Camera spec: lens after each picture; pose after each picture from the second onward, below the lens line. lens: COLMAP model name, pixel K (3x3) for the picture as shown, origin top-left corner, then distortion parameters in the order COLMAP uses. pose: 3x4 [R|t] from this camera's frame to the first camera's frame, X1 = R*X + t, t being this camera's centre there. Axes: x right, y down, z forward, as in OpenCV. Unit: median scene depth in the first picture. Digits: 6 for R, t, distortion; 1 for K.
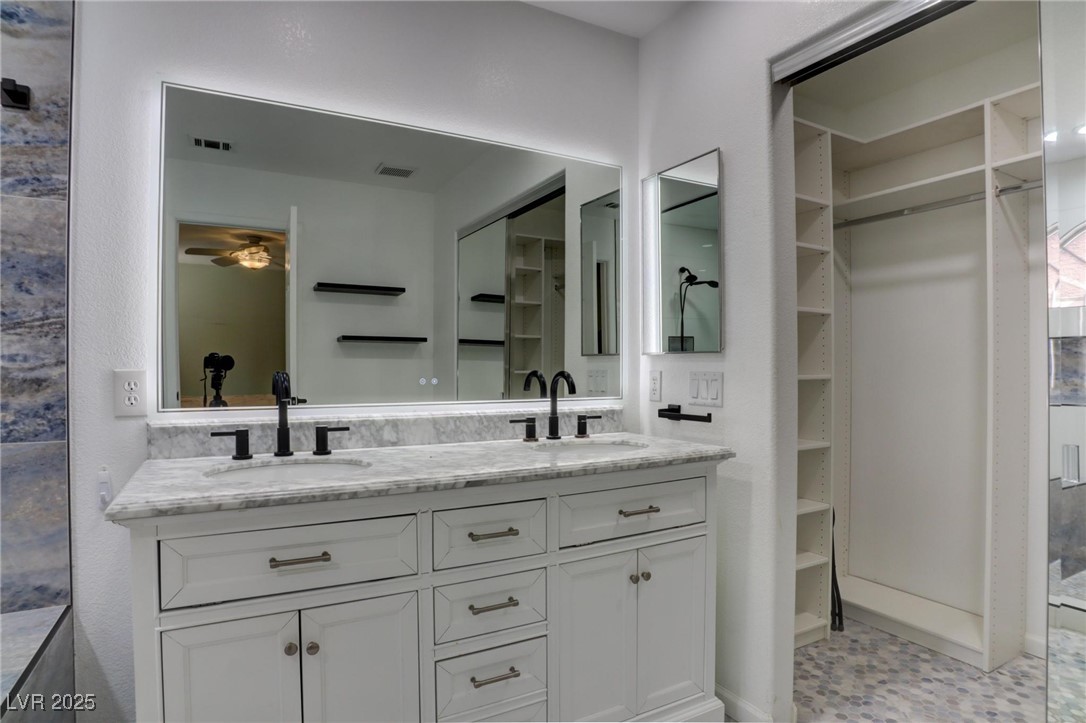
lens RADIAL K [[613.1, 0, 543.0], [0, 613.1, 361.5], [0, 0, 1]] dist [-0.032383, 0.000928]
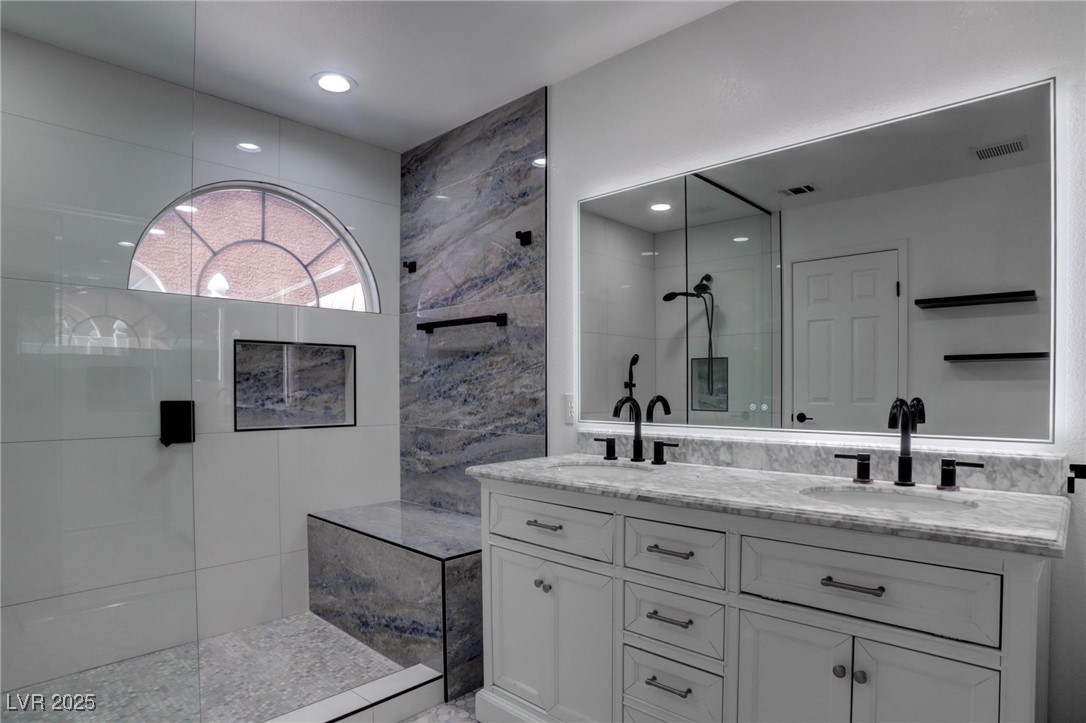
lens RADIAL K [[619.6, 0, 536.7], [0, 619.6, 391.2], [0, 0, 1]] dist [-0.051528, 0.001541]
pose [[0.302471, 0.000776, -0.953158, 0.673068], [0.007733, 0.999965, 0.003268, 0.001374], [0.953127, -0.008359, 0.302454, 0.364666]]
